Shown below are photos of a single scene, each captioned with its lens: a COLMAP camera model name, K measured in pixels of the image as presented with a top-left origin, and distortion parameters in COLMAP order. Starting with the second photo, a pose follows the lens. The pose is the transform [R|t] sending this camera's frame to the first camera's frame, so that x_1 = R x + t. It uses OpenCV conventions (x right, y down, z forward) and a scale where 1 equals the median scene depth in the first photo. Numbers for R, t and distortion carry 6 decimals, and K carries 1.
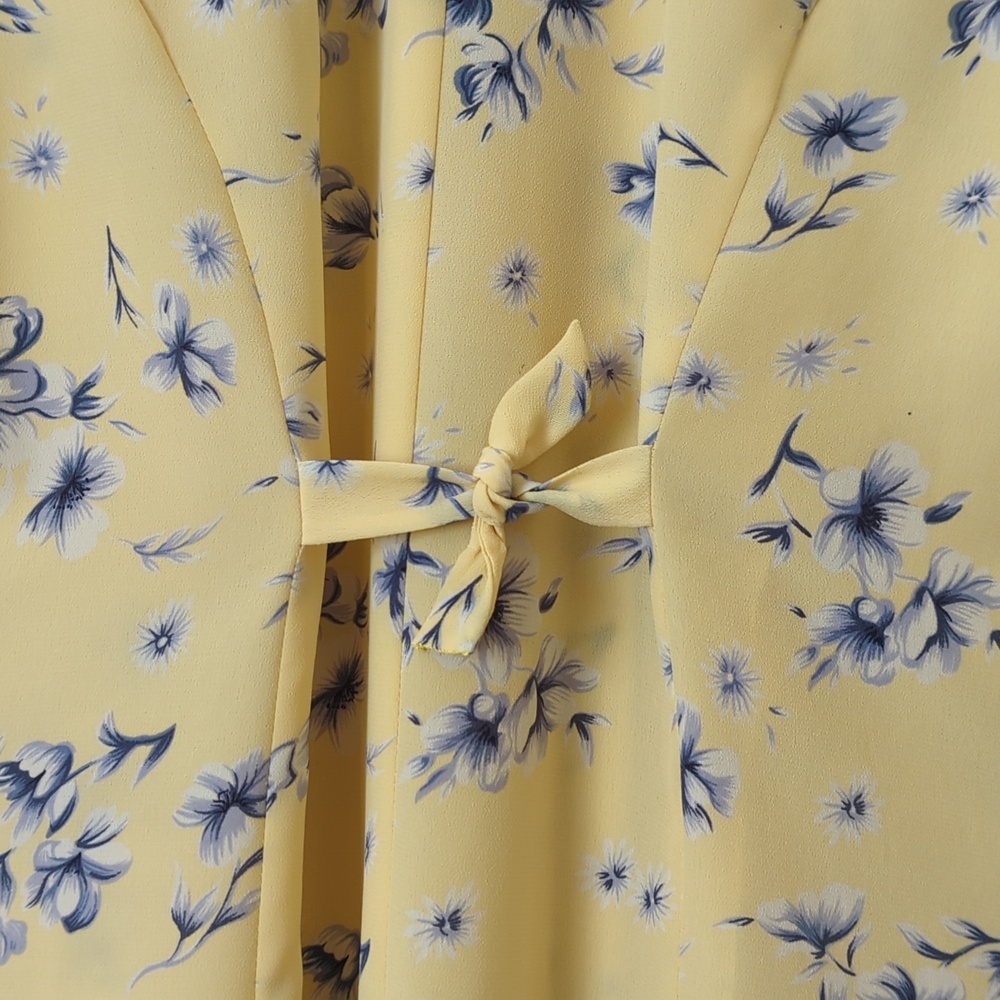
lens RADIAL K [[1627.1, 0, 518.2], [0, 1627.1, 500.1], [0, 0, 1]] dist [0.240413, -1.094883]
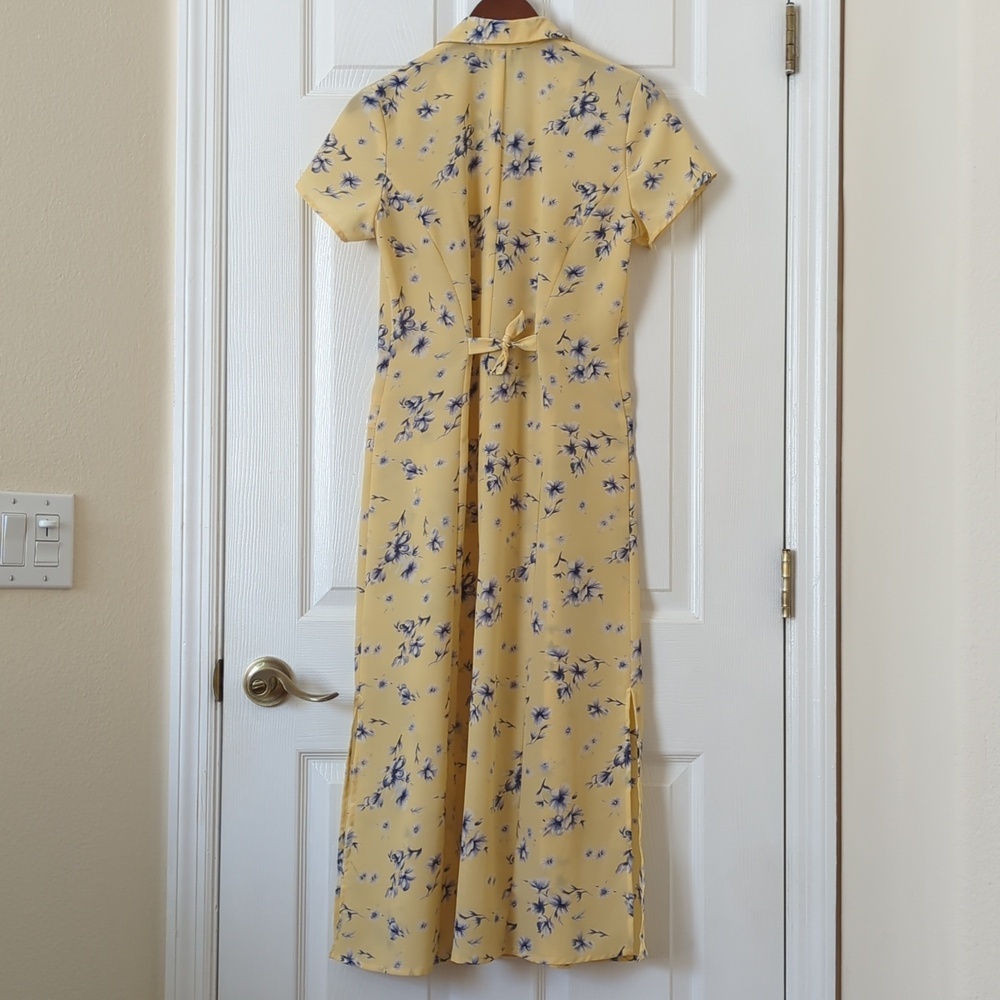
lens RADIAL K [[1627.1, 0, 518.2], [0, 1627.1, 500.1], [0, 0, 1]] dist [0.240413, -1.094883]
pose [[0.999806, -0.004018, 0.019291, -0.076237], [0.004447, 0.999743, -0.022251, 0.587106], [-0.019196, 0.022332, 0.999566, -4.019140]]
